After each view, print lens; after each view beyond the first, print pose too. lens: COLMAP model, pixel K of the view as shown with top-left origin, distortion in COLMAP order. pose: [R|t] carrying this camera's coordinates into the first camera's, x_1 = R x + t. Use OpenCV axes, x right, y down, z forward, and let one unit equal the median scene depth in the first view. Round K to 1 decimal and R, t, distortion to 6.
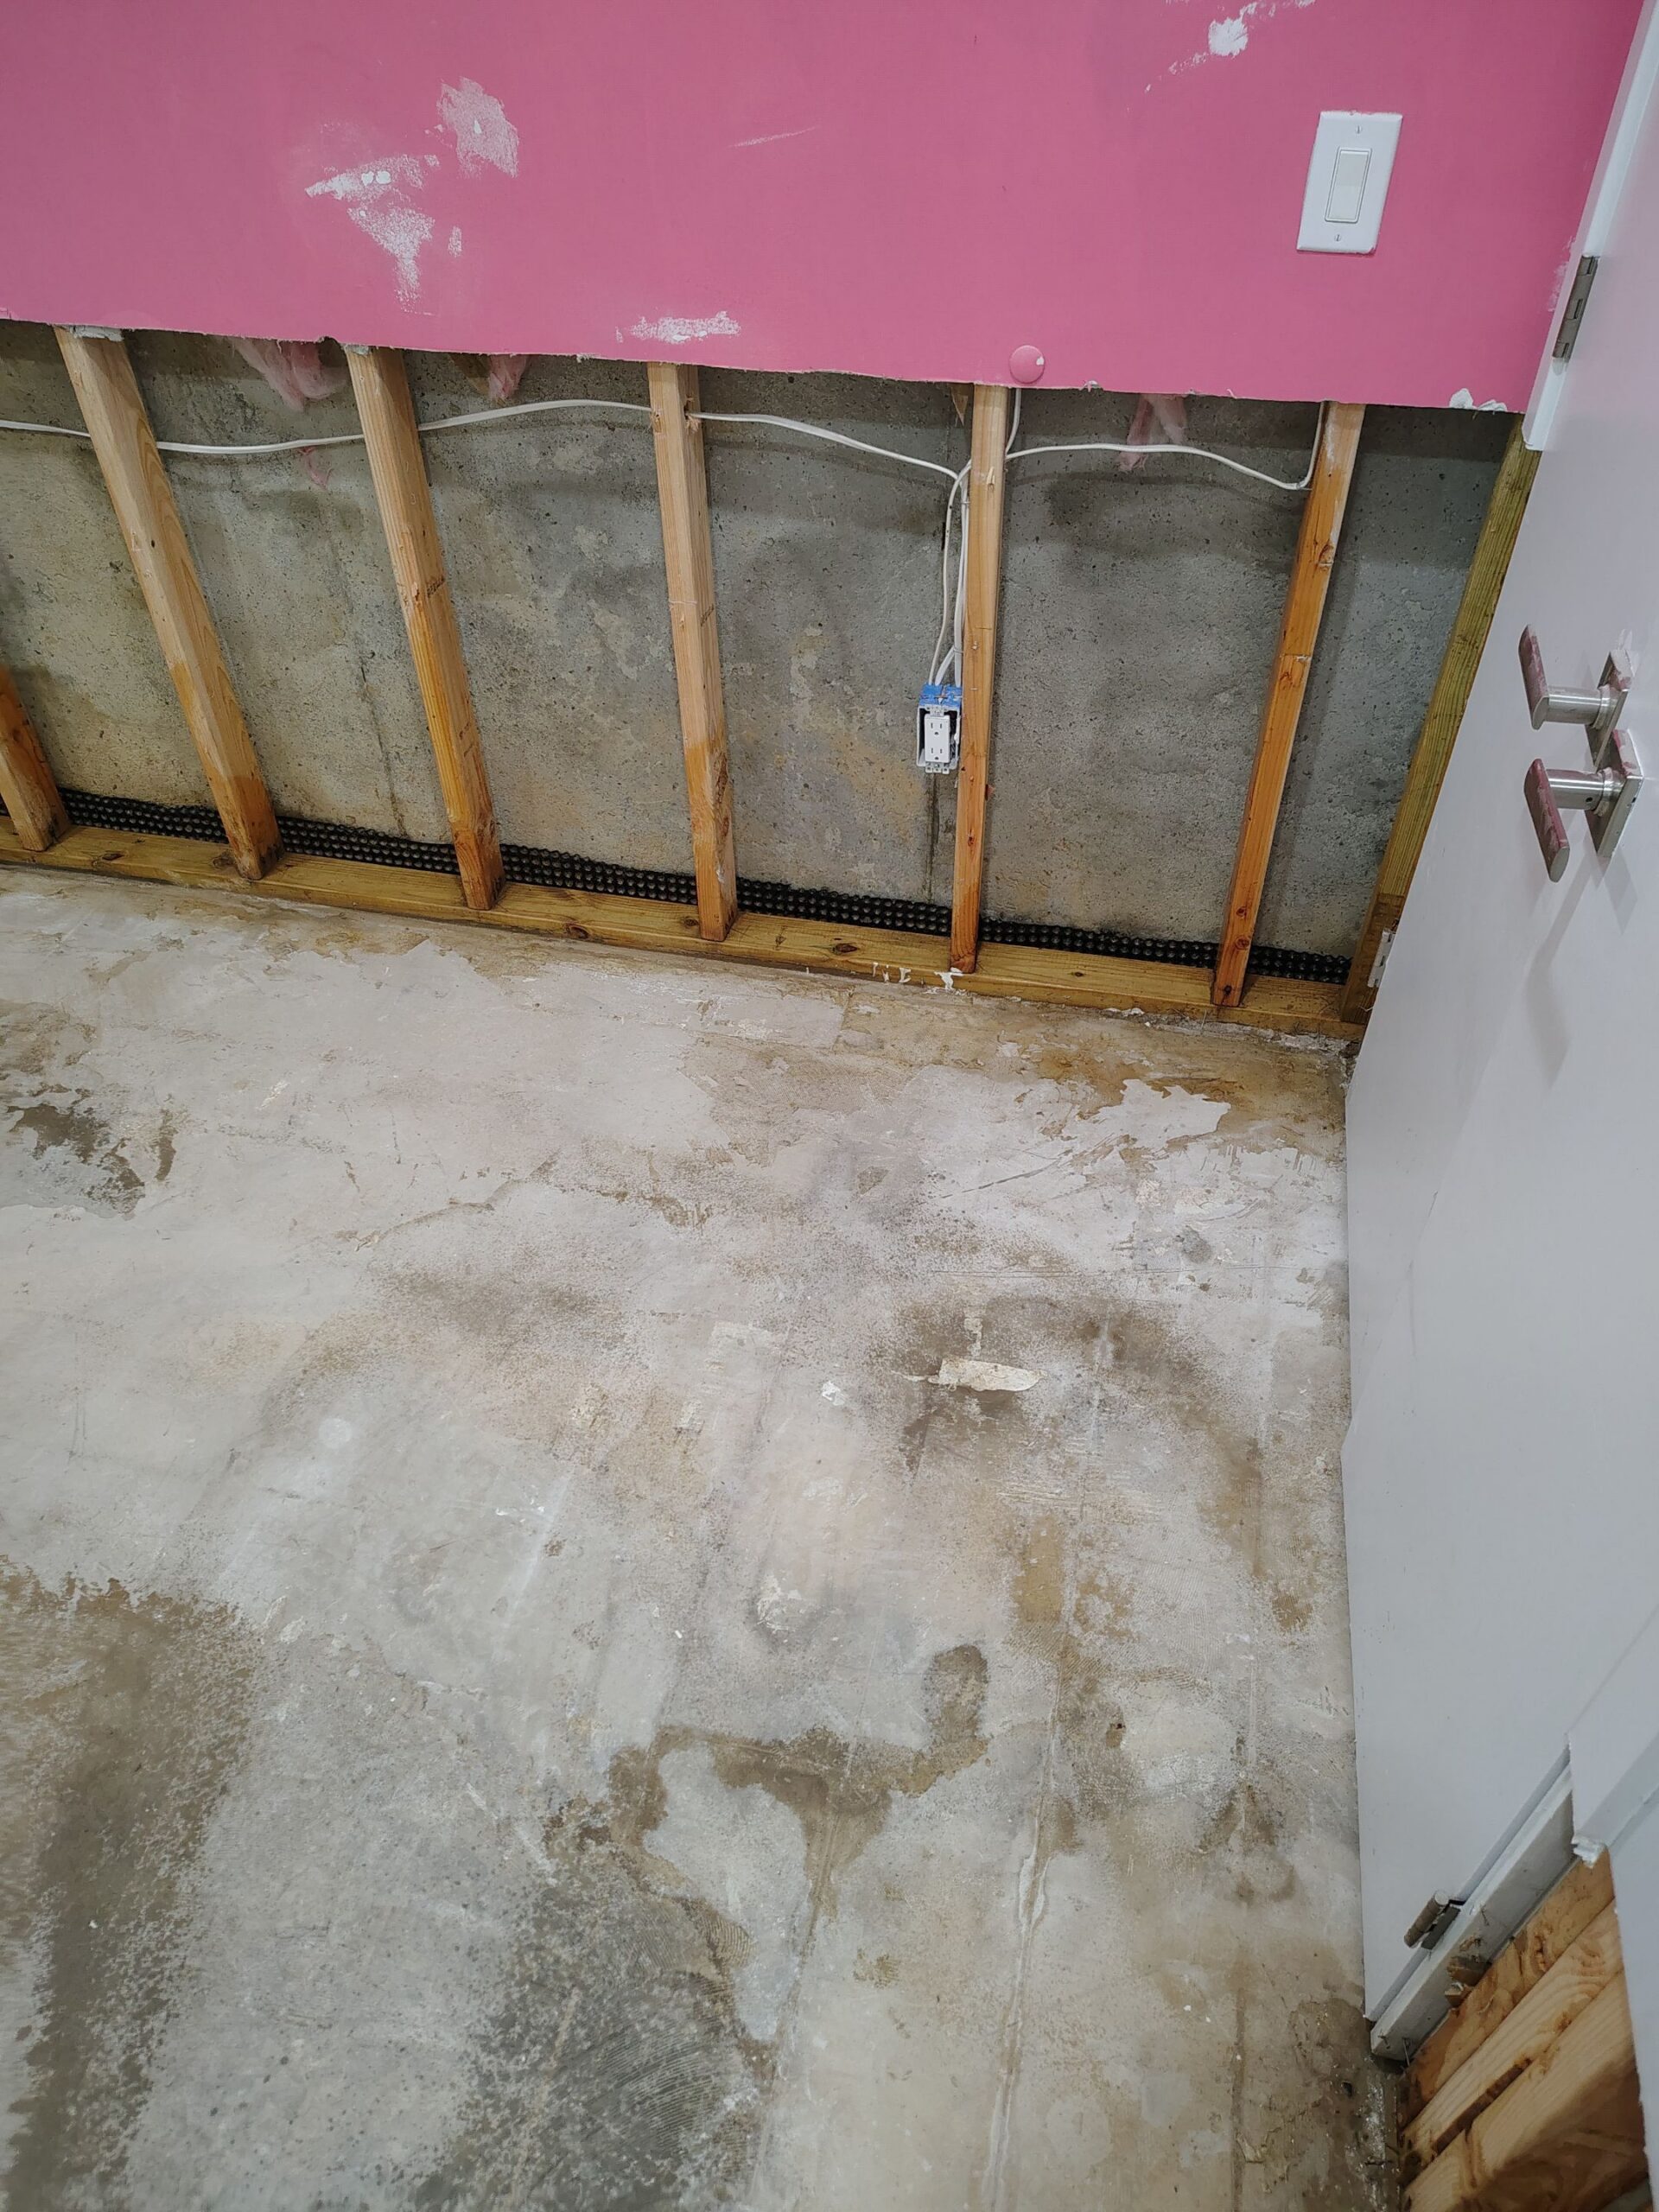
lens RADIAL K [[1510.7, 0, 826.0], [0, 1510.7, 1104.3], [0, 0, 1]] dist [0.035973, -0.036551]
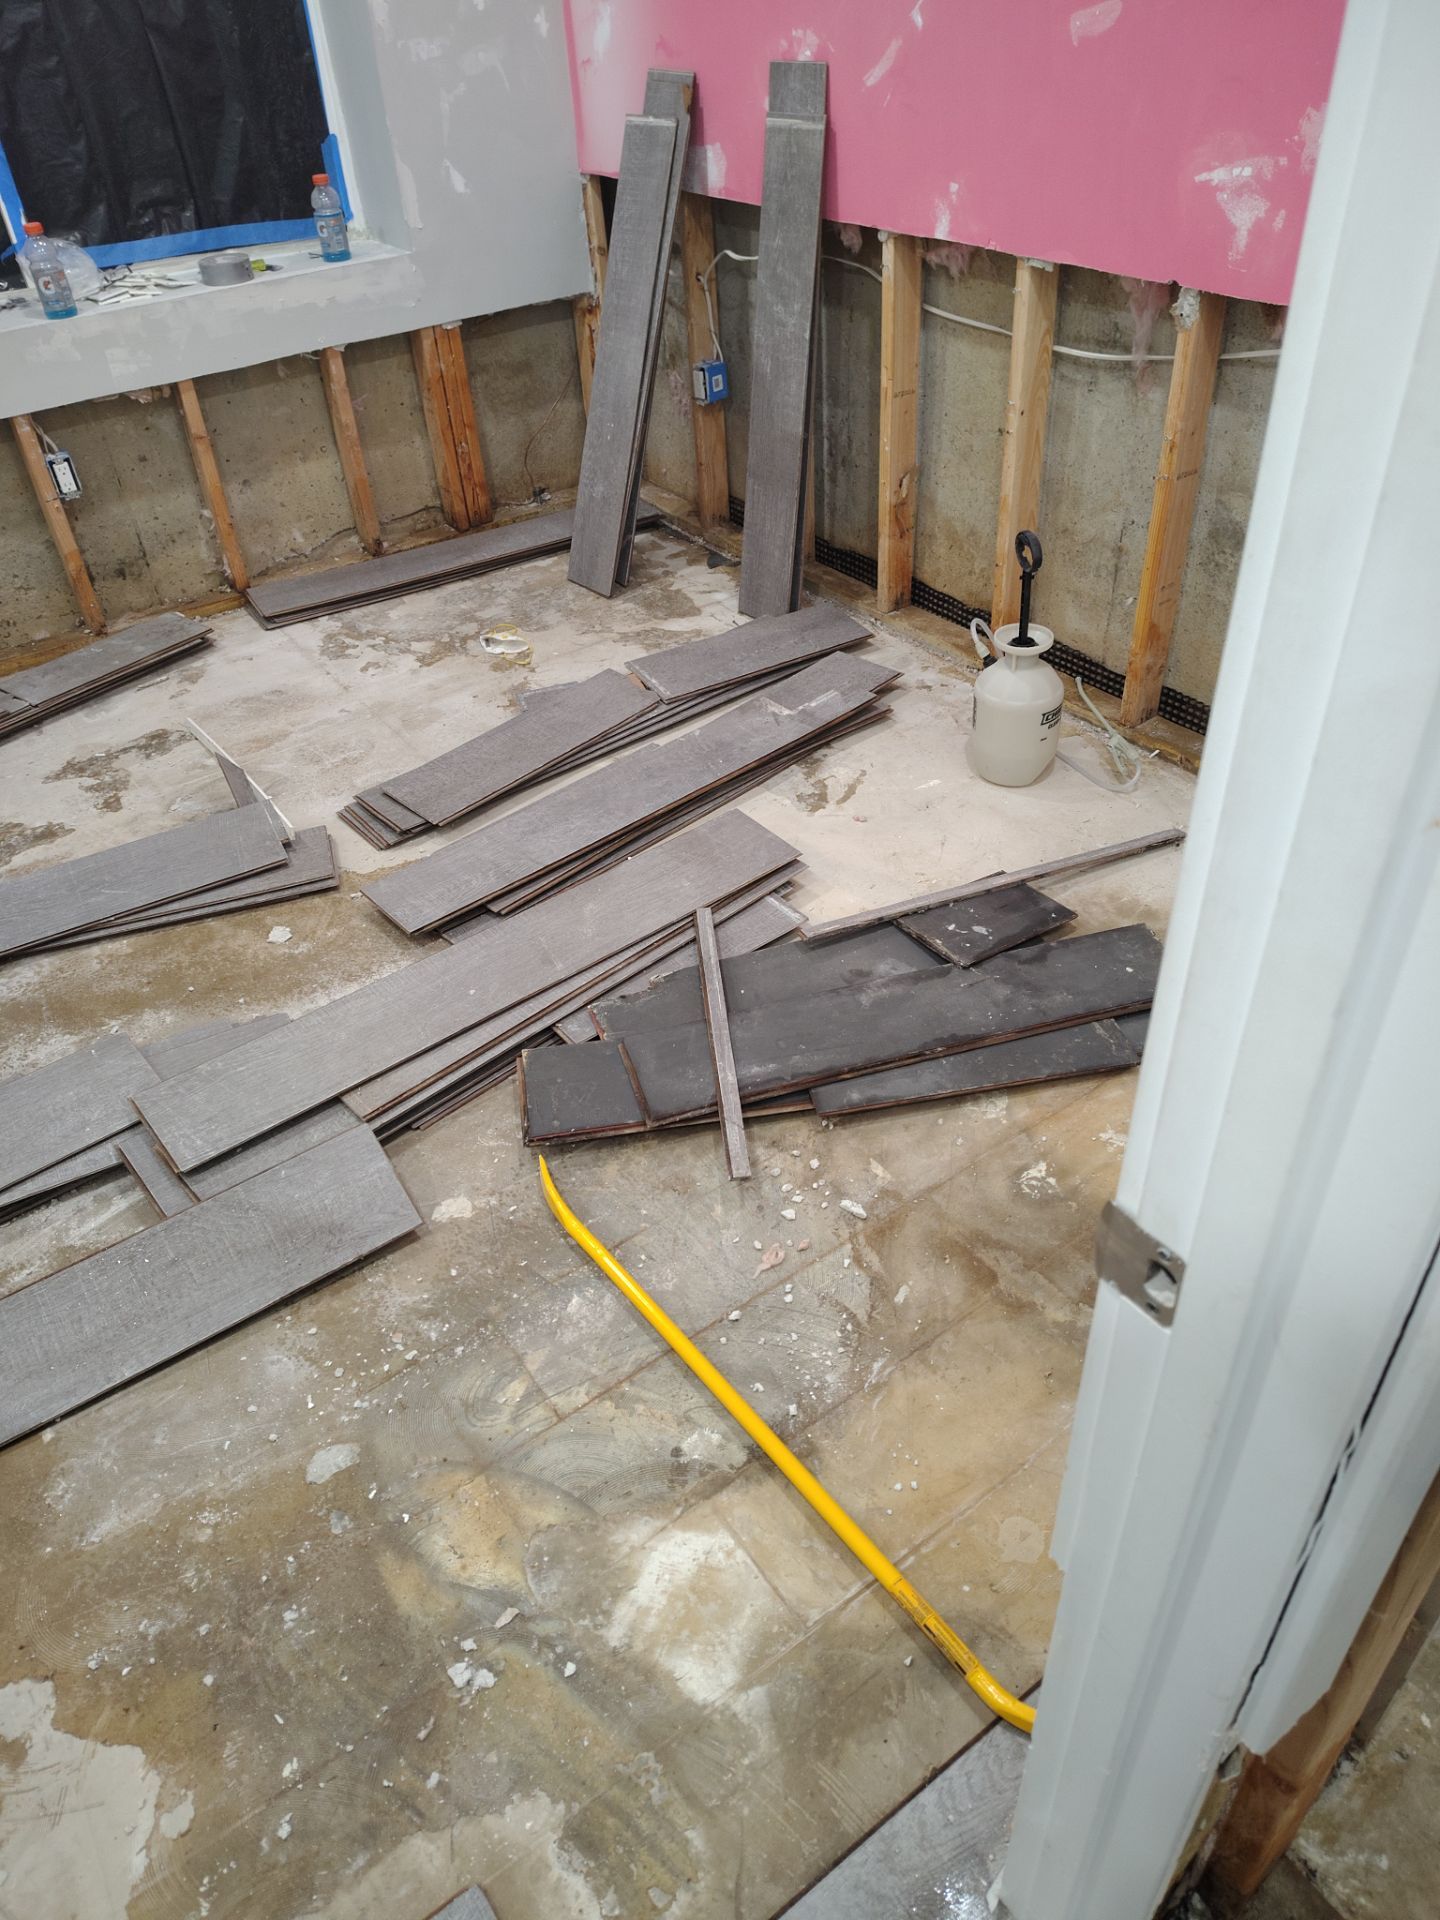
lens RADIAL K [[1311.3, 0, 716.5], [0, 1311.3, 966.4], [0, 0, 1]] dist [0.035973, -0.036551]
pose [[0.740015, 0.397766, -0.542365, 0.308932], [-0.431116, 0.899464, 0.071434, 0.191079], [0.516252, 0.180960, 0.837101, -0.167276]]
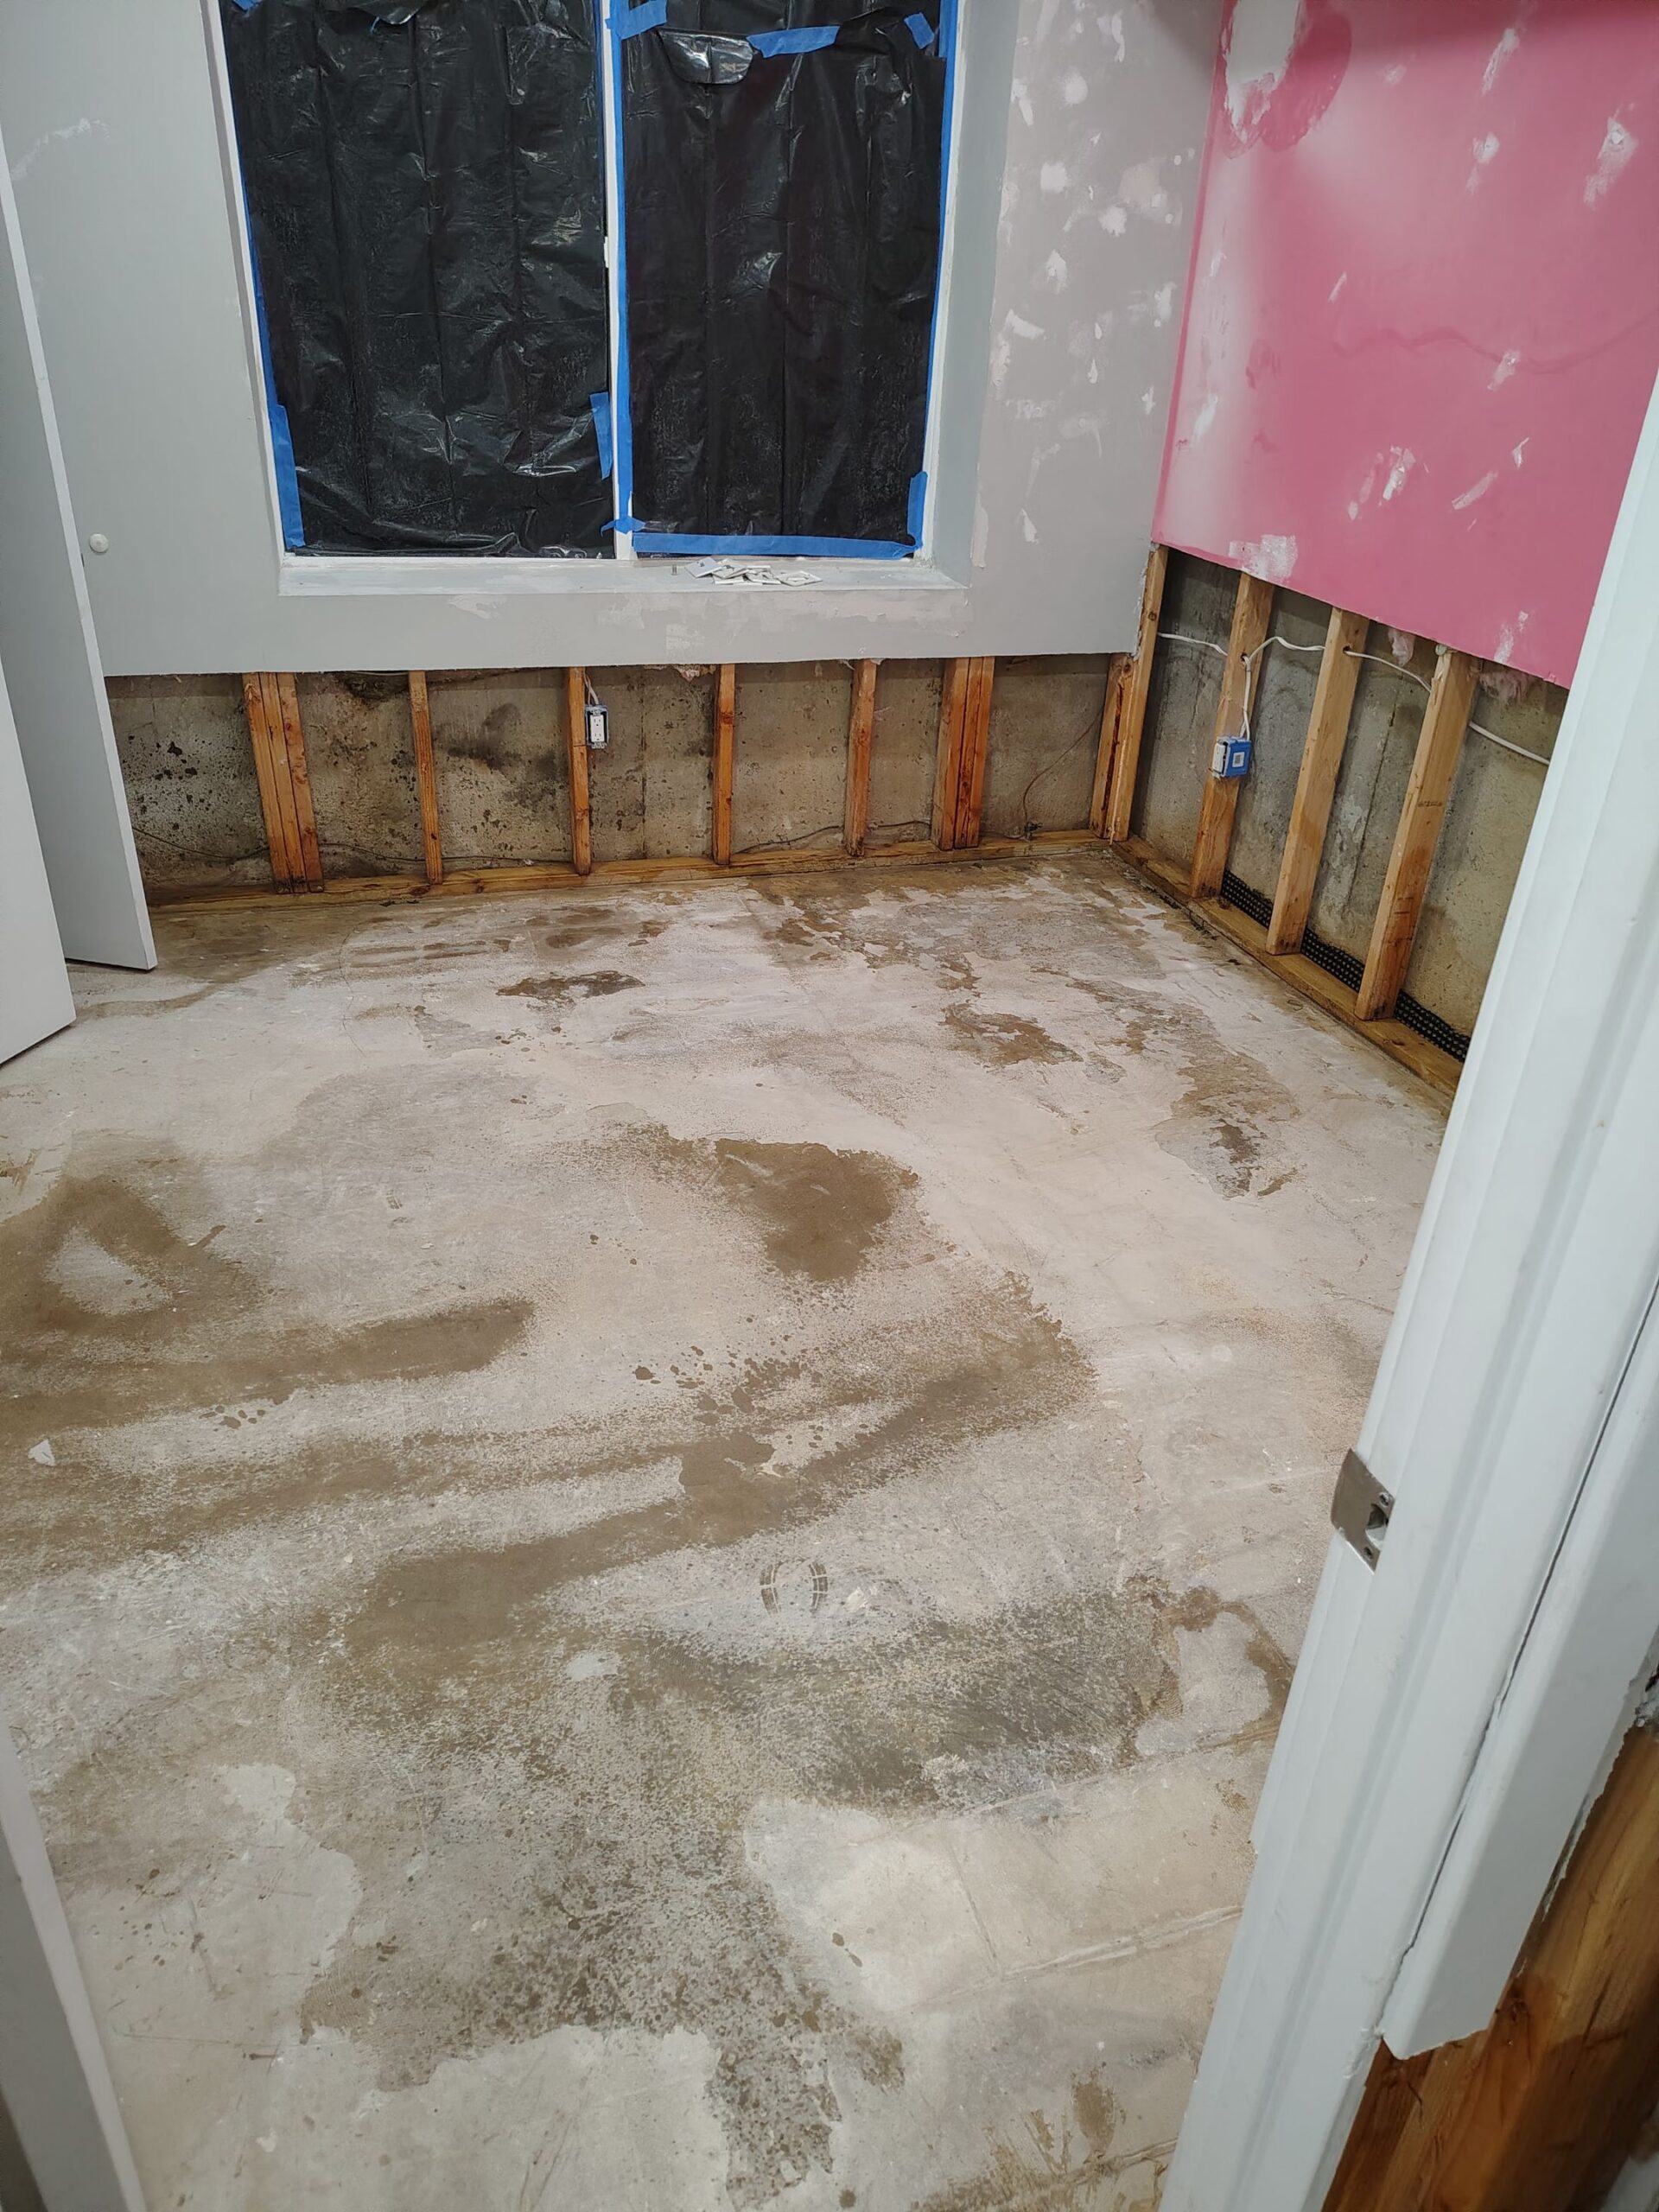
lens RADIAL K [[1510.7, 0, 845.0], [0, 1510.7, 1124.6], [0, 0, 1]] dist [0.035973, -0.036551]
pose [[0.509810, 0.455698, -0.729680, 0.455782], [-0.635581, 0.771122, 0.037514, 0.237061], [0.579767, 0.444646, 0.682759, -0.274753]]
